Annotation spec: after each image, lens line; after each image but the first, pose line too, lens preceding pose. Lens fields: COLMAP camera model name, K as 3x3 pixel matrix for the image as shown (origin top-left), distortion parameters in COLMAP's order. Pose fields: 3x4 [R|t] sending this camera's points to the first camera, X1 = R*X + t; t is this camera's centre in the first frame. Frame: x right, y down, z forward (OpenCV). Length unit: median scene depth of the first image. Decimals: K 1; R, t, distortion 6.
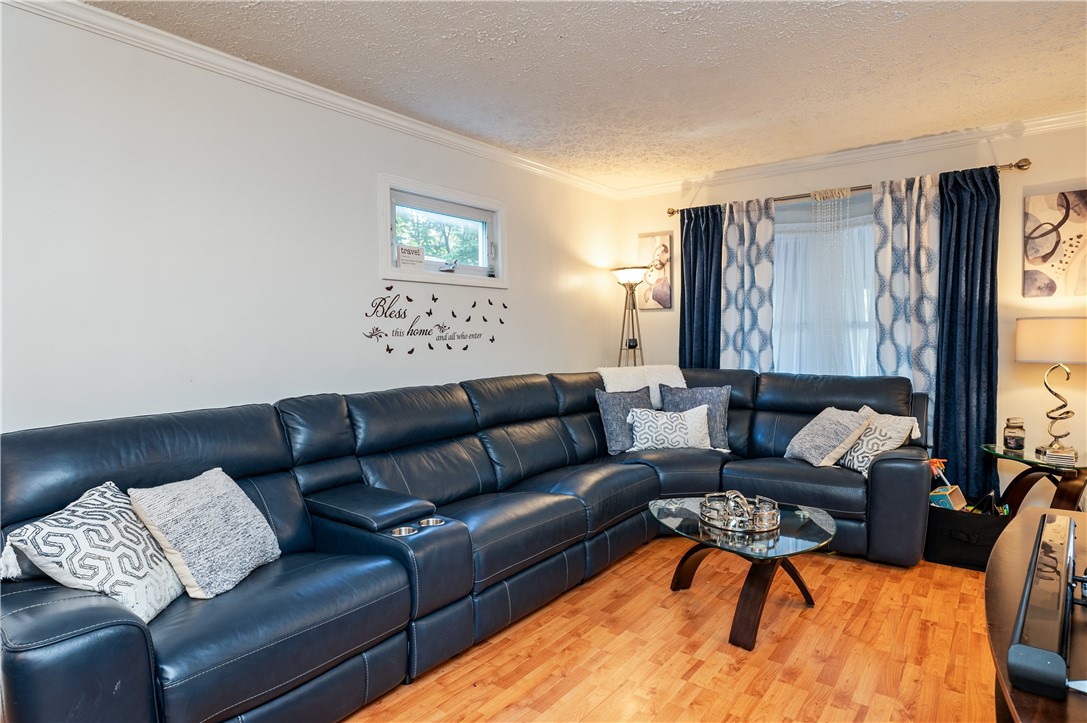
lens RADIAL K [[607.3, 0, 543.5], [0, 607.3, 361.5], [0, 0, 1]] dist [-0.029260, 0.000545]
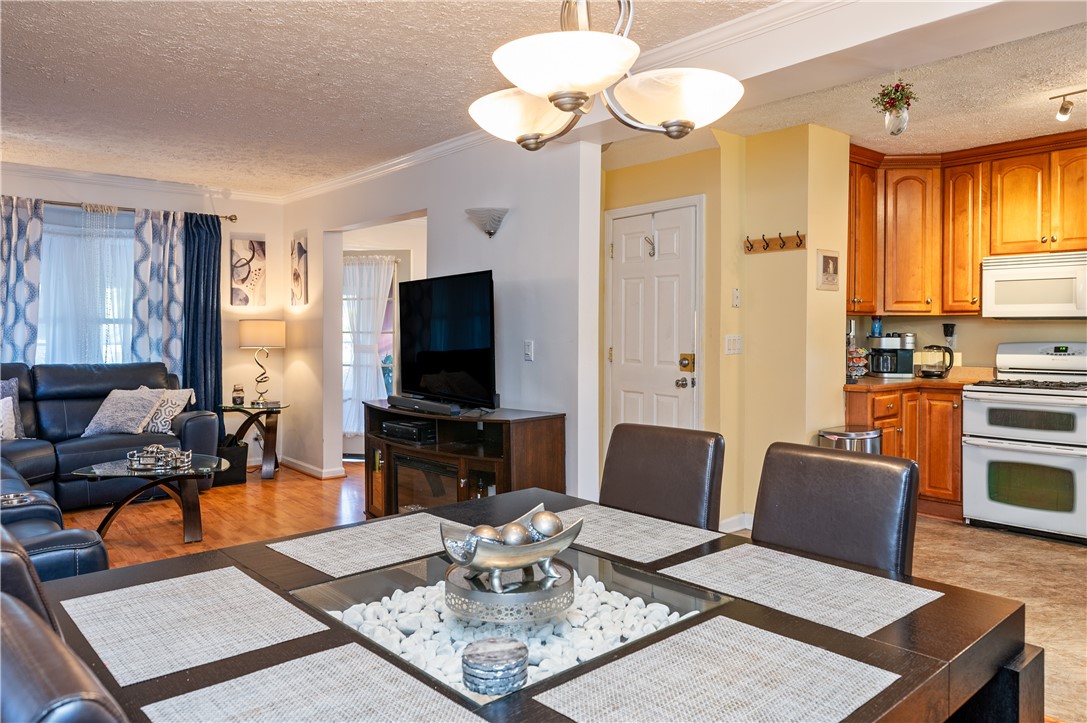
lens RADIAL K [[743.3, 0, 543.5], [0, 743.3, 361.5], [0, 0, 1]] dist [0.000219, 0.000175]
pose [[0.175927, -0.031152, 0.983910, -0.885736], [0.040036, 0.998899, 0.024468, 0.019693], [-0.983589, 0.035088, 0.176981, -0.103700]]
